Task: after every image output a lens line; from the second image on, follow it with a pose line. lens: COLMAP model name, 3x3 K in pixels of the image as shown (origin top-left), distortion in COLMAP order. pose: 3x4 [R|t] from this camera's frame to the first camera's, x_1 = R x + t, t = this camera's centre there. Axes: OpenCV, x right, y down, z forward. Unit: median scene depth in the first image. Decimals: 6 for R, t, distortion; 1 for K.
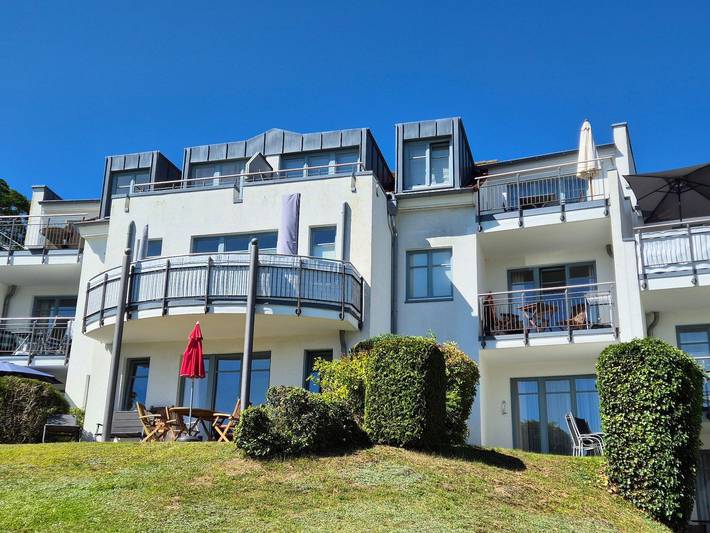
lens RADIAL K [[779.2, 0, 355.0], [0, 779.2, 266.5], [0, 0, 1]] dist [0.062966, -0.003913]
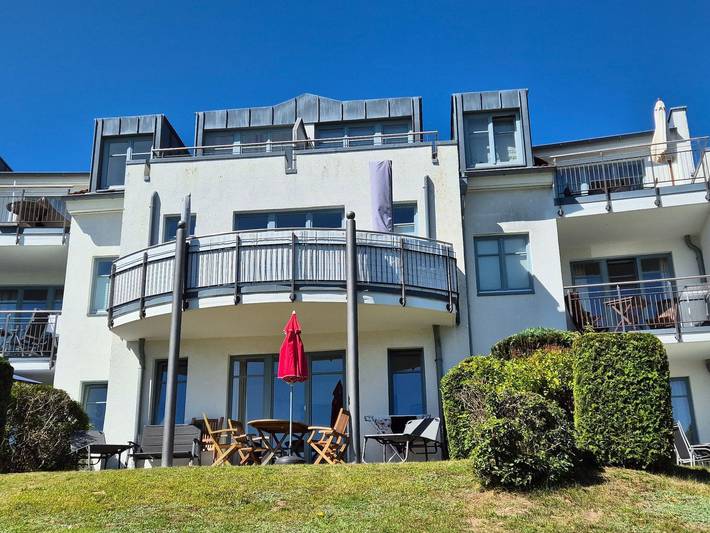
lens RADIAL K [[779.2, 0, 355.0], [0, 779.2, 266.5], [0, 0, 1]] dist [0.062966, -0.003913]
pose [[0.987228, 0.017930, 0.158301, -0.215052], [-0.016461, 0.999808, -0.010591, 0.026101], [-0.158461, 0.007850, 0.987334, 0.165743]]
